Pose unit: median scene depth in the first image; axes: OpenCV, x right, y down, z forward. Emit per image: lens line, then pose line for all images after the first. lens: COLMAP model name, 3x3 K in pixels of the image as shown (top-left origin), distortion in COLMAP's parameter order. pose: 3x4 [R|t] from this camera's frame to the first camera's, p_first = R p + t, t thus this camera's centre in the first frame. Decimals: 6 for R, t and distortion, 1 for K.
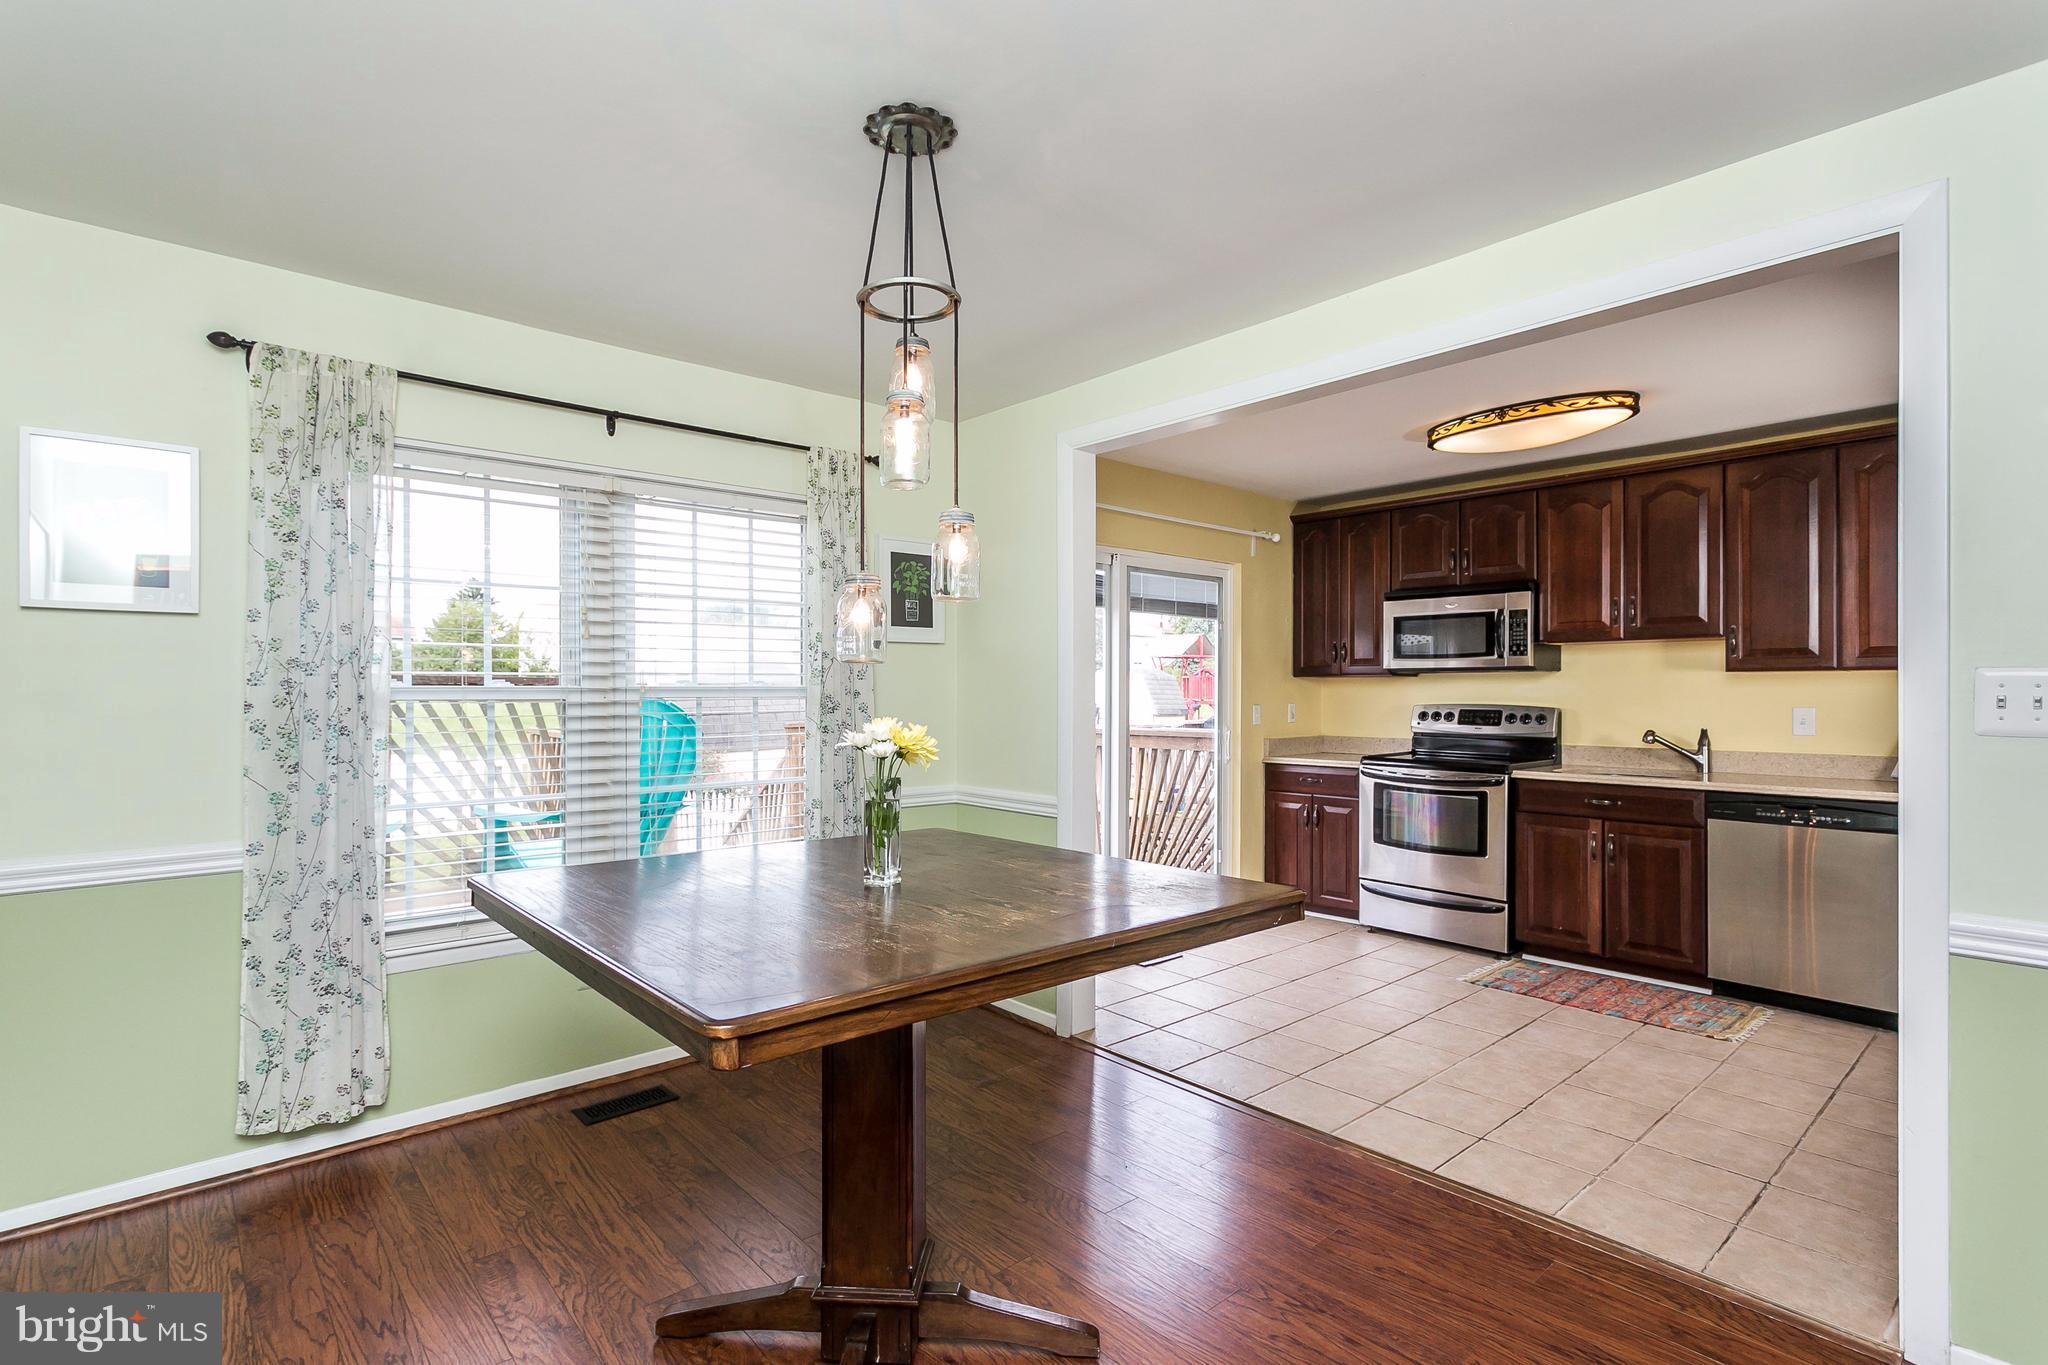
lens RADIAL K [[1040.5, 0, 1024.0], [0, 1040.5, 682.5], [0, 0, 1]] dist [0.004216, 0.000798]
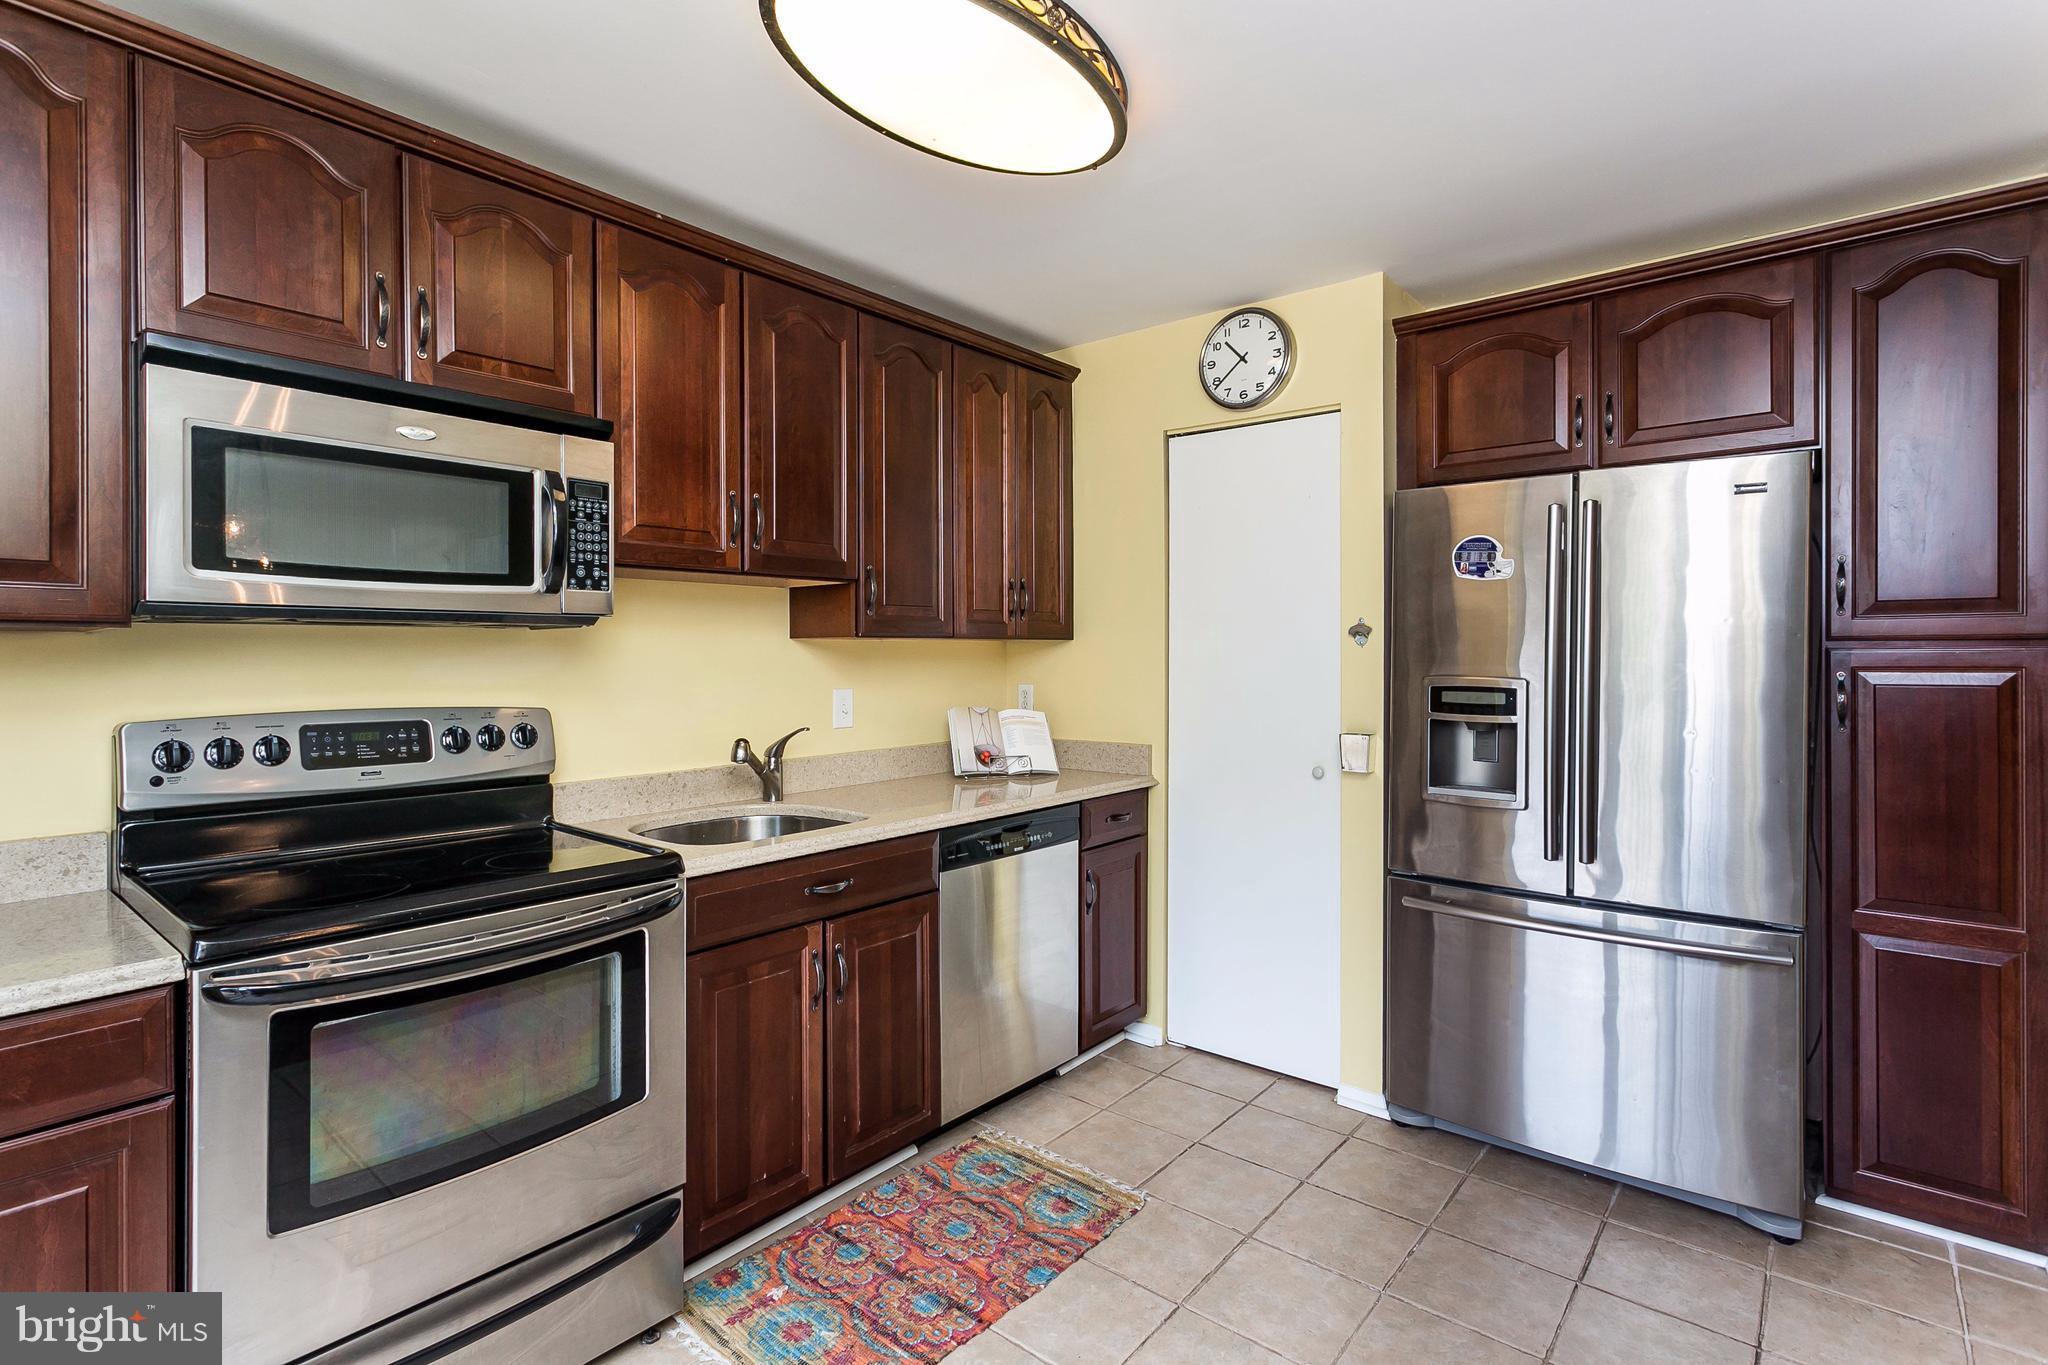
lens RADIAL K [[987.3, 0, 1019.1], [0, 987.3, 653.1], [0, 0, 1]] dist [0.001048, 0.000100]
pose [[-0.139578, -0.000921, 0.990211, 0.054196], [-0.006091, 0.999981, 0.000072, -0.001145], [-0.990192, -0.006021, -0.139581, 0.882326]]
